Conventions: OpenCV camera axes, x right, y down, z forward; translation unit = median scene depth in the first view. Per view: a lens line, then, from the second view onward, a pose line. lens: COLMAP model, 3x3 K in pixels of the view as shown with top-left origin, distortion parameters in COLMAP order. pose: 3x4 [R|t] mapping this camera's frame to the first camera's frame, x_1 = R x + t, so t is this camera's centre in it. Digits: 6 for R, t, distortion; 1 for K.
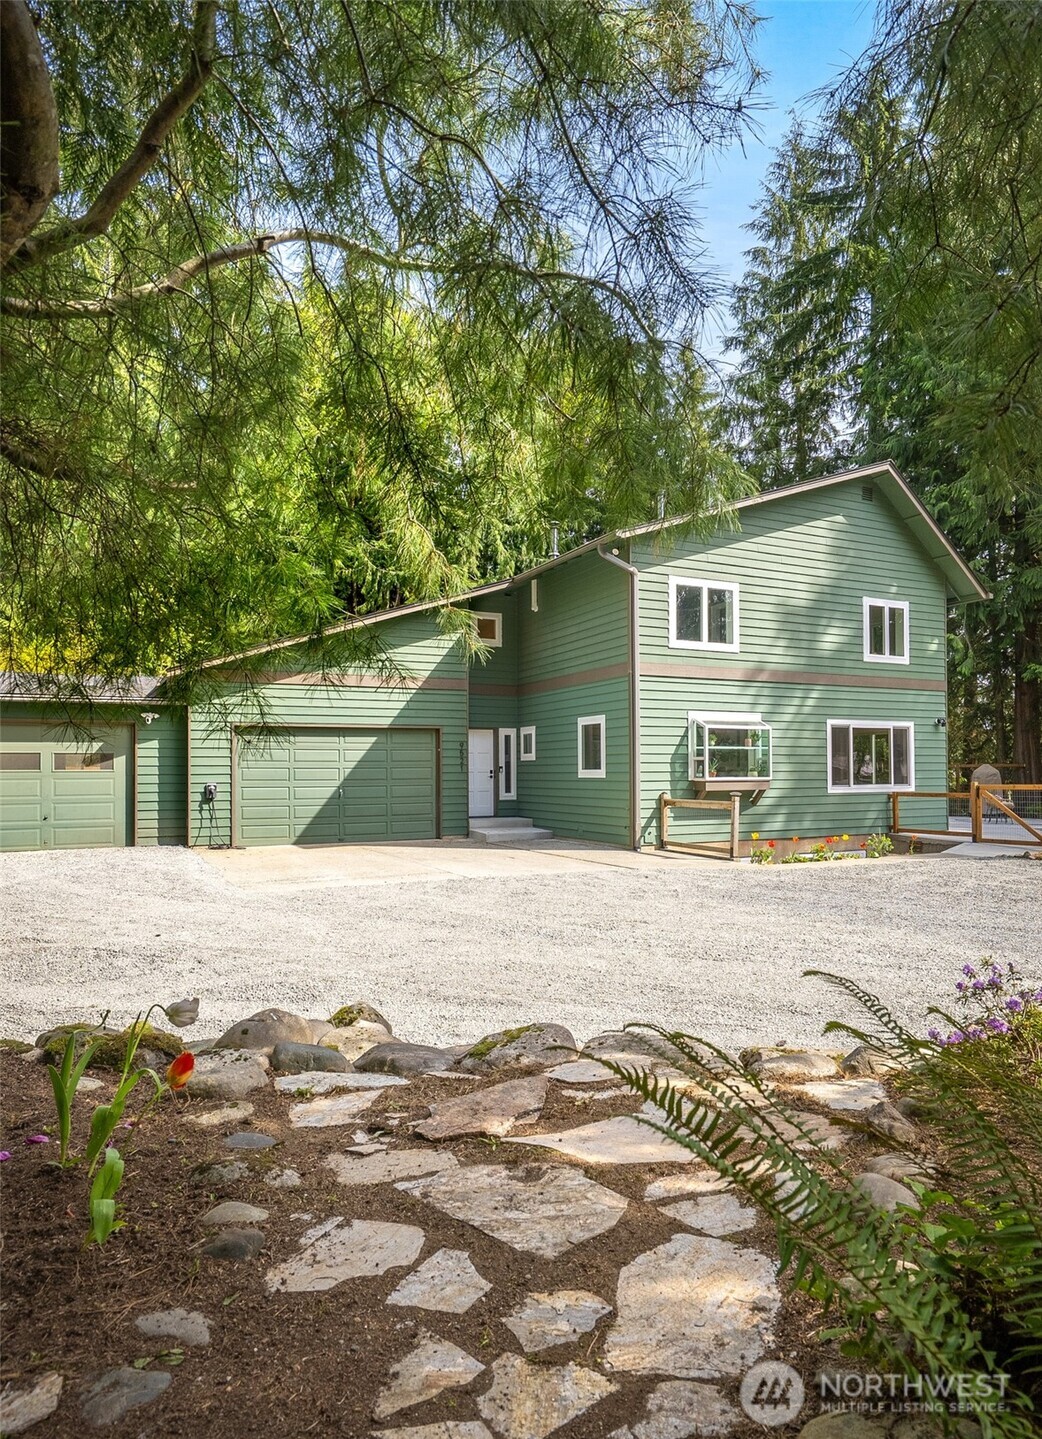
lens RADIAL K [[859.4, 0, 495.6], [0, 859.4, 764.1], [0, 0, 1]] dist [0.003064, 0.001842]
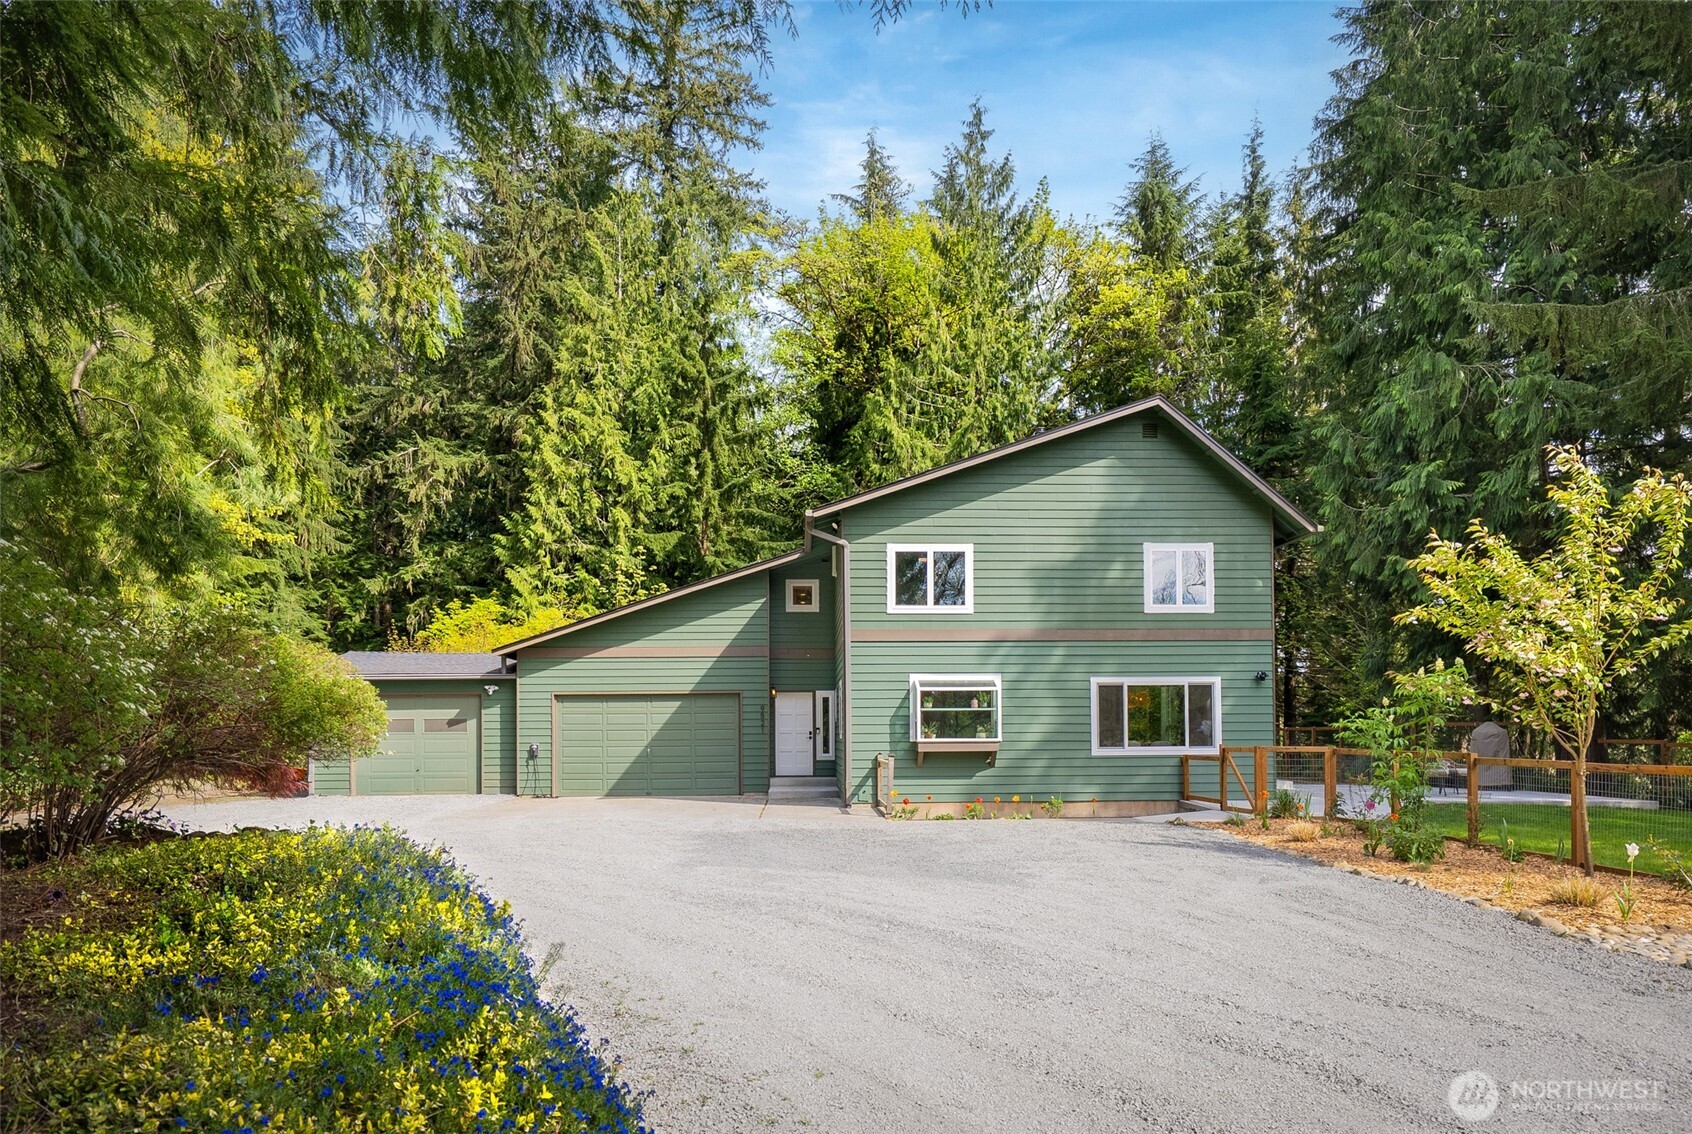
lens RADIAL K [[977.4, 0, 739.2], [0, 977.4, 721.2], [0, 0, 1]] dist [0.005875, 0.003121]
pose [[0.920229, -0.005627, -0.391341, 0.460278], [0.004777, 0.999984, -0.003144, -0.002554], [0.391352, 0.001024, 0.920240, -0.142319]]
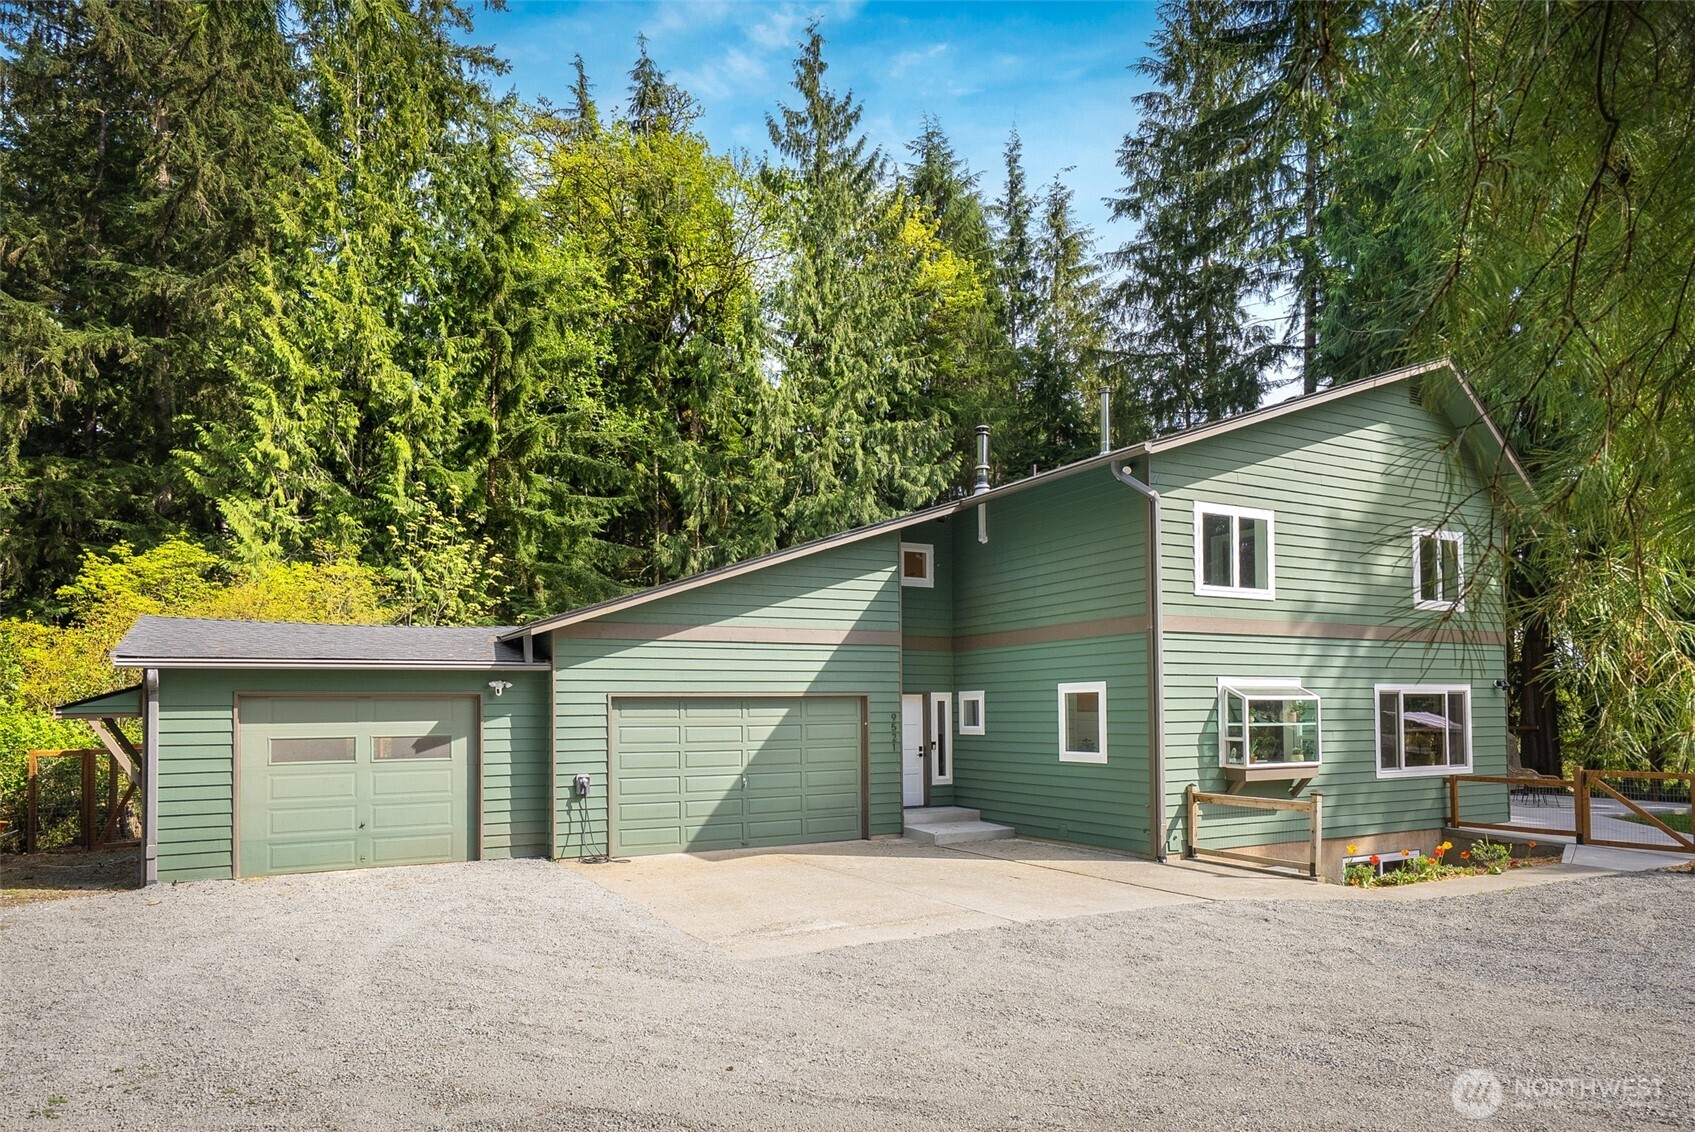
lens RADIAL K [[1041.6, 0, 847.5], [0, 1041.6, 698.8], [0, 0, 1]] dist [0.002830, -0.000447]
pose [[0.998798, -0.005369, 0.048725, -0.142178], [0.005942, 0.999915, -0.011624, -0.031212], [-0.048658, 0.011900, 0.998745, 0.079780]]
